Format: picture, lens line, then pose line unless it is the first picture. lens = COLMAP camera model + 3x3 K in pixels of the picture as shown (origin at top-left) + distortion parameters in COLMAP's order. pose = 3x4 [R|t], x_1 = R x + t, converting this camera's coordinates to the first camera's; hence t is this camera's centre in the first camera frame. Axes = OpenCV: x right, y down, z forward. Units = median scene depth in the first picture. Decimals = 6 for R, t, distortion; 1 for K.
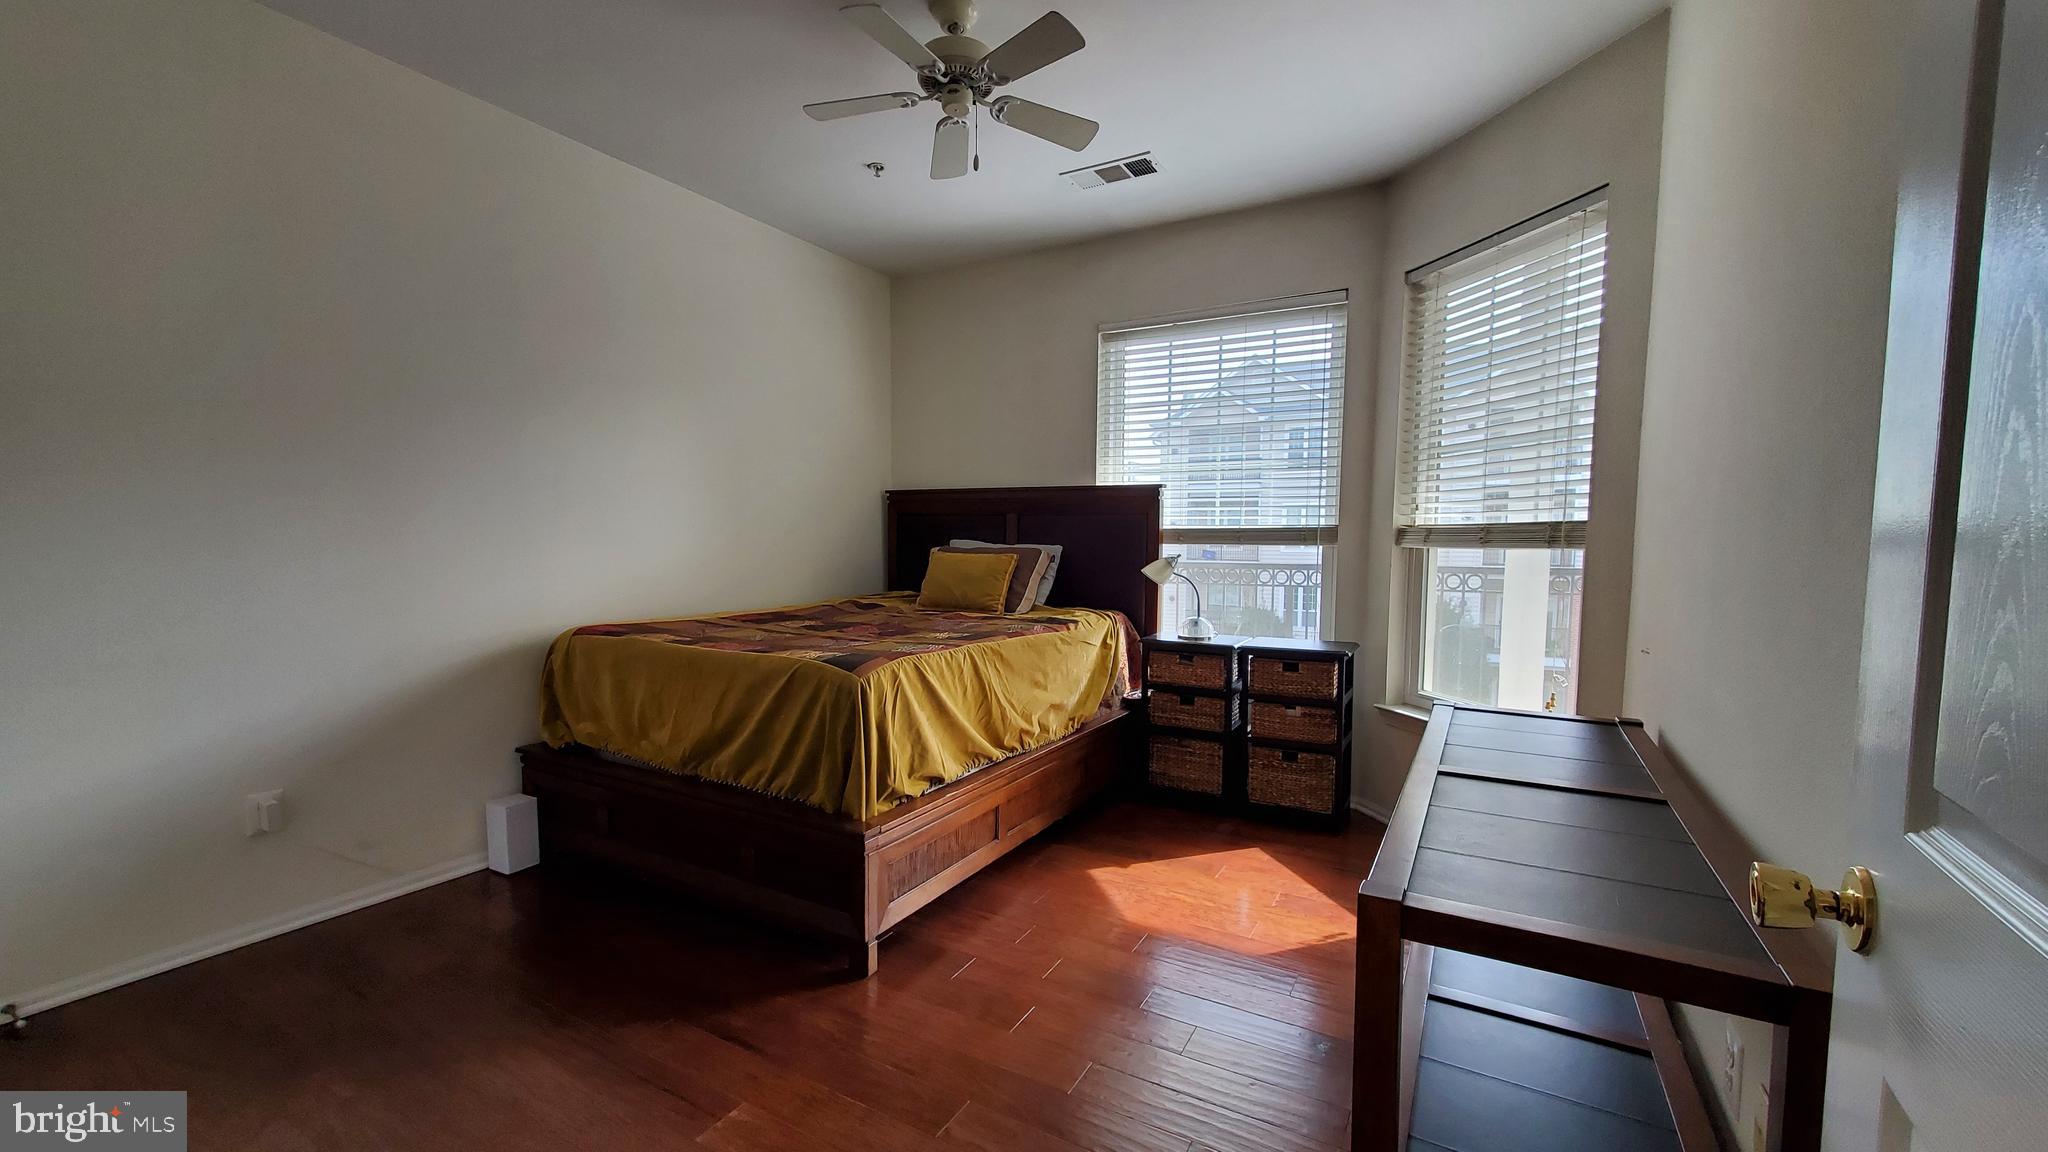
lens RADIAL K [[814.6, 0, 1025.1], [0, 814.6, 601.7], [0, 0, 1]] dist [0.006733, -0.000368]
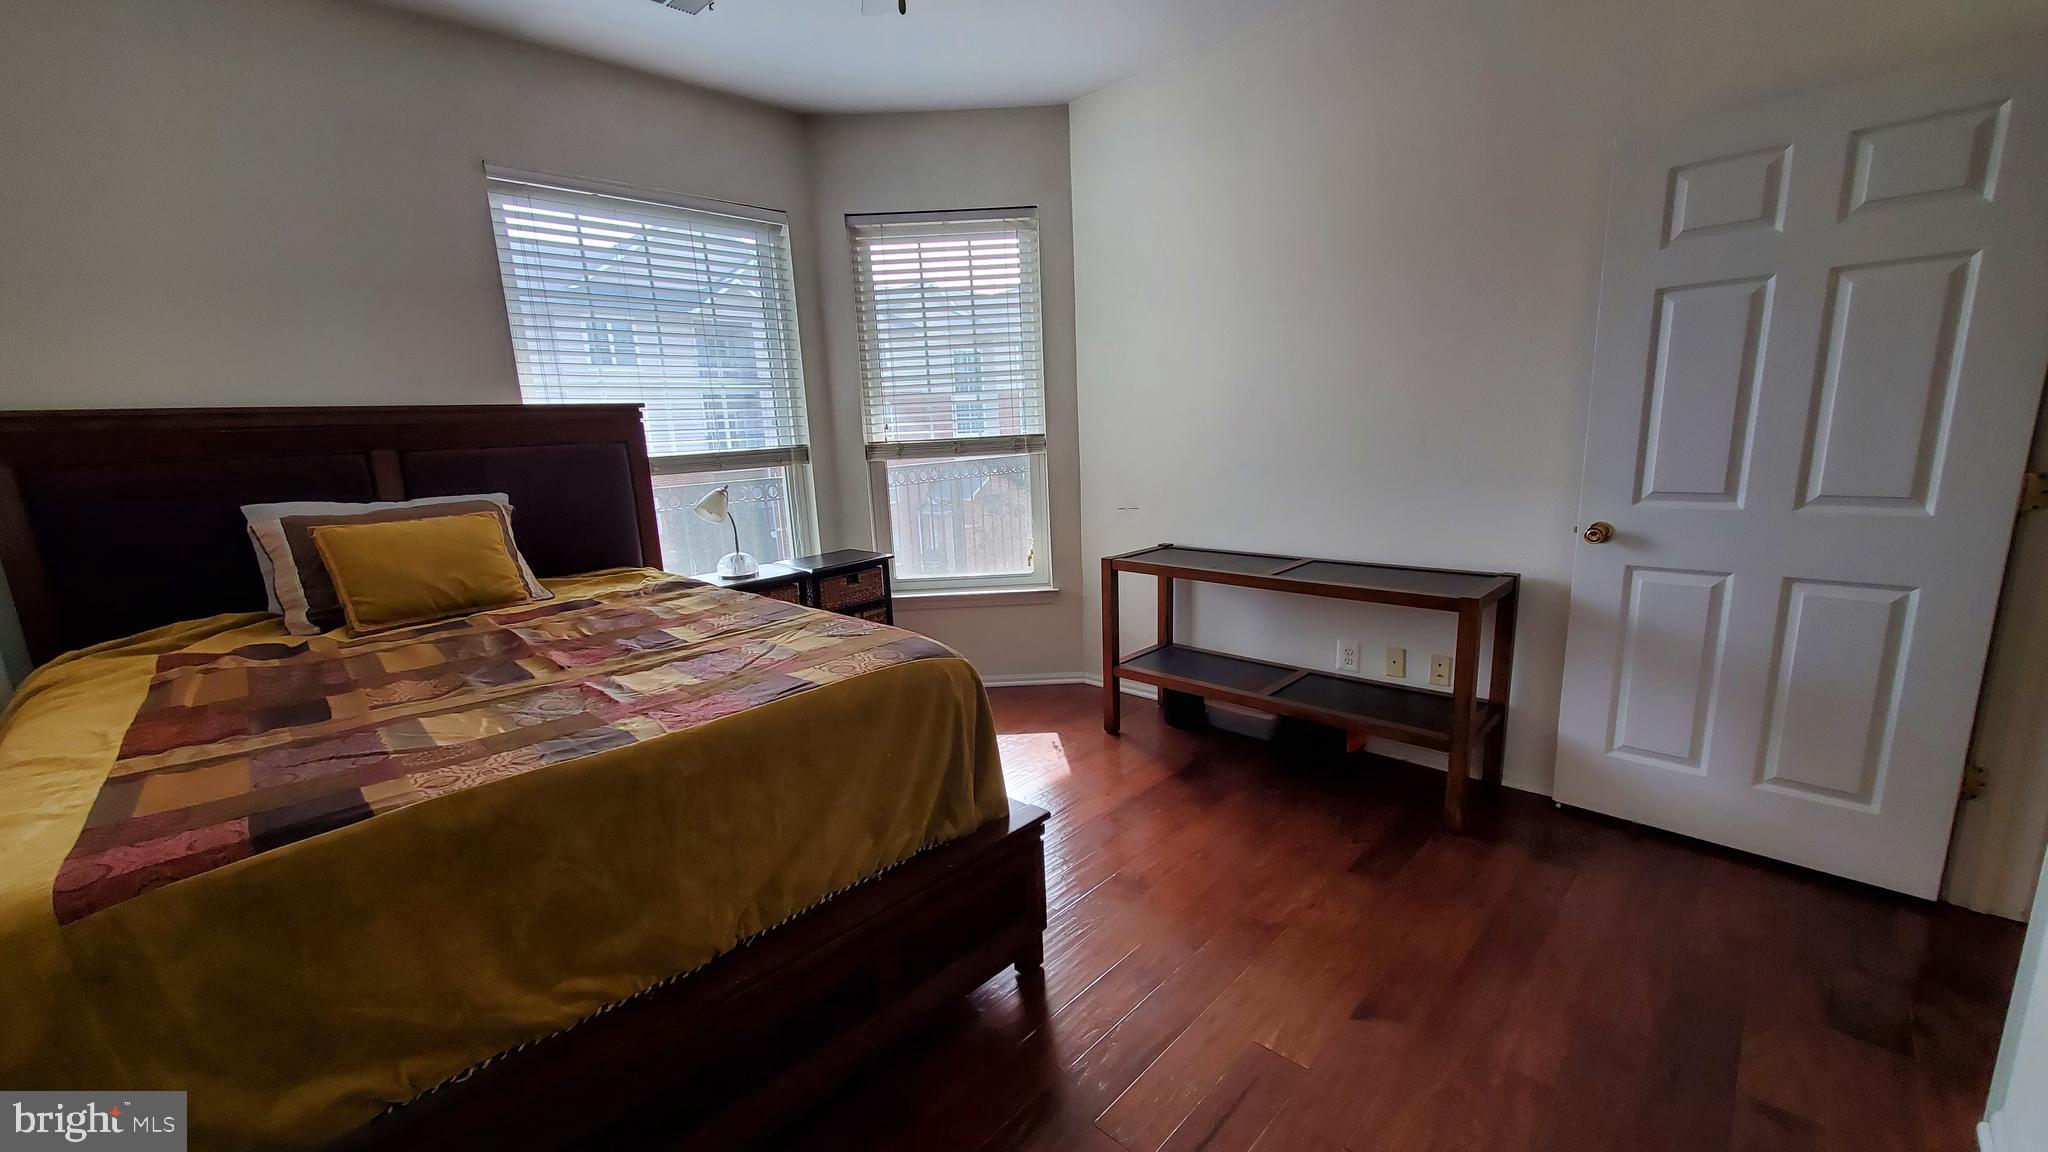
lens RADIAL K [[811.1, 0, 1019.1], [0, 811.1, 599.4], [0, 0, 1]] dist [0.010831, -0.002168]
pose [[0.238312, -0.221906, 0.945497, -0.654976], [0.124163, 0.972519, 0.196953, -0.079156], [-0.963219, 0.070459, 0.259316, 0.518942]]
